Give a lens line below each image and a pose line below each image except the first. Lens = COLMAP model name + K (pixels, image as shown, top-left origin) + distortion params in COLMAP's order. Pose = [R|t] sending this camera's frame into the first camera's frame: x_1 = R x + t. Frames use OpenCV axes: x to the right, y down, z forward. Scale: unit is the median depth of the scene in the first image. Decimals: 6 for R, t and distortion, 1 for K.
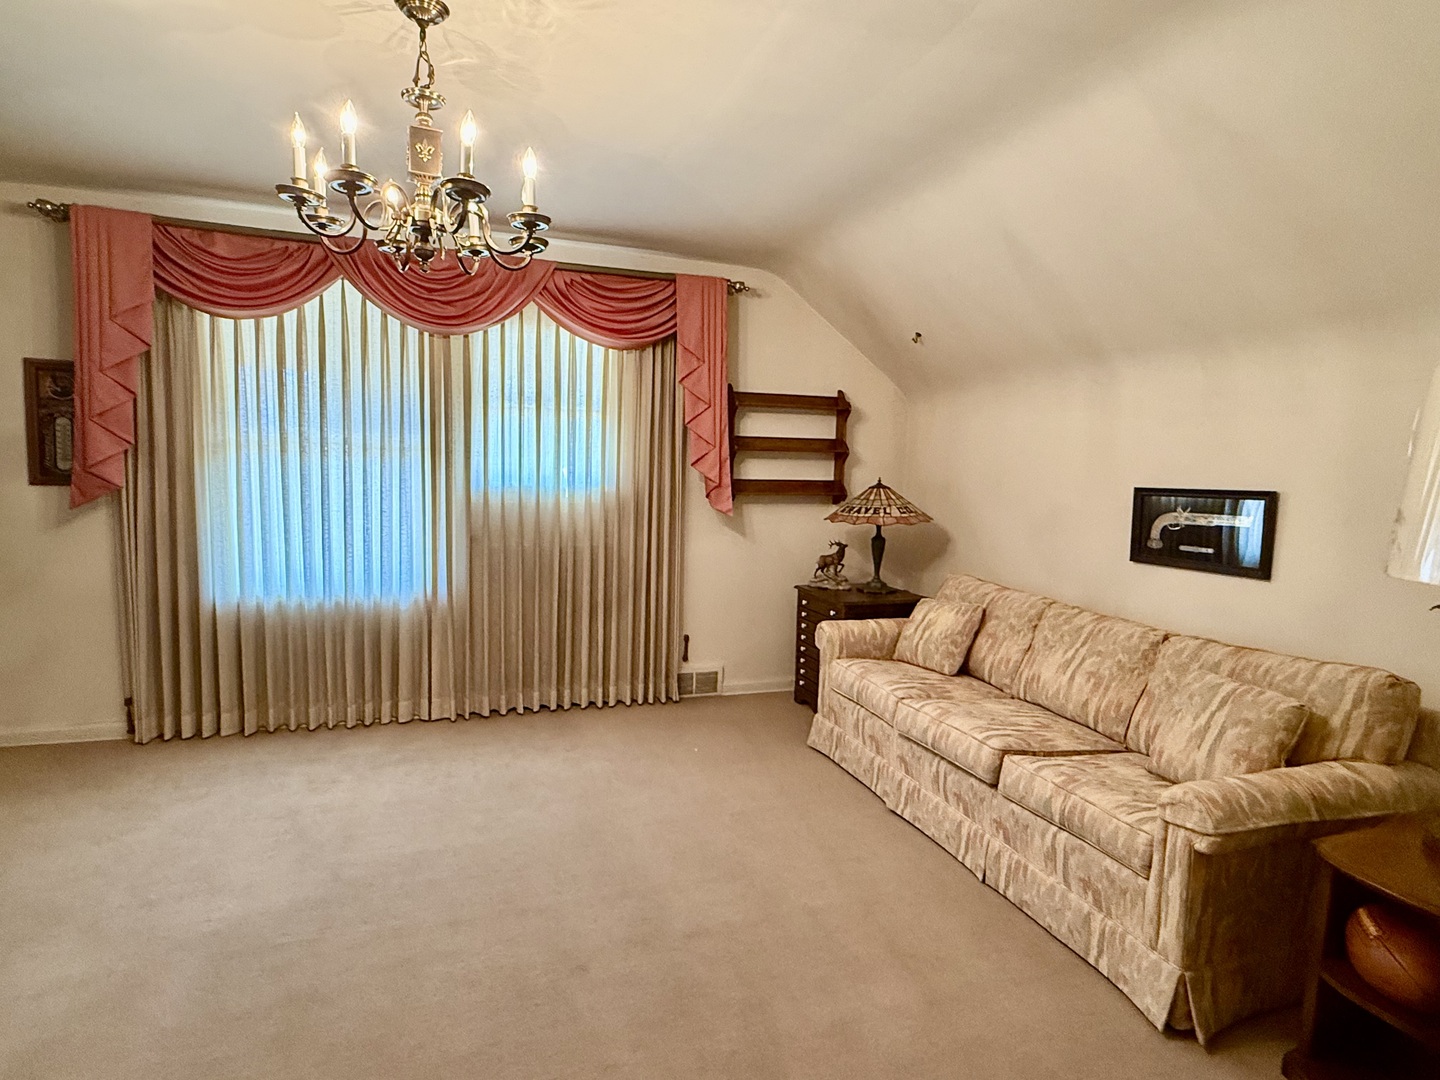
lens RADIAL K [[771.0, 0, 720.5], [0, 771.0, 542.9], [0, 0, 1]] dist [0.000514, 0.000337]
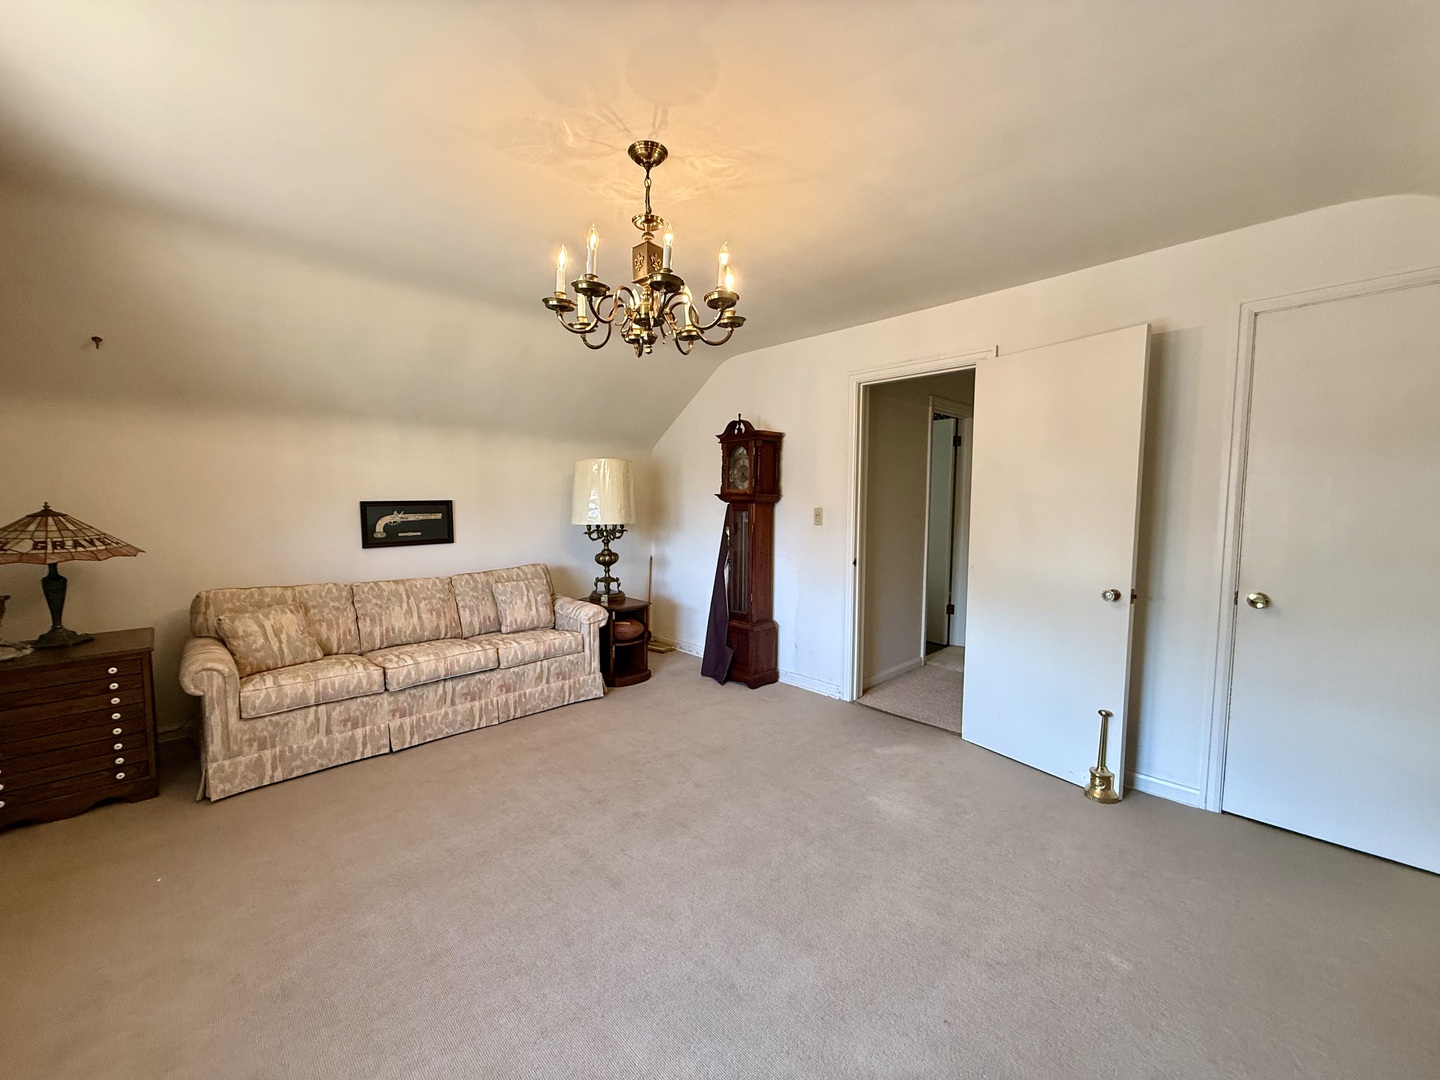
lens RADIAL K [[573.6, 0, 717.8], [0, 573.6, 540.6], [0, 0, 1]] dist [0.000418, 0.000071]
pose [[-0.412472, -0.097390, 0.905749, -0.819529], [0.076534, 0.987049, 0.140985, -0.101271], [-0.907750, 0.127473, -0.399676, 0.808939]]
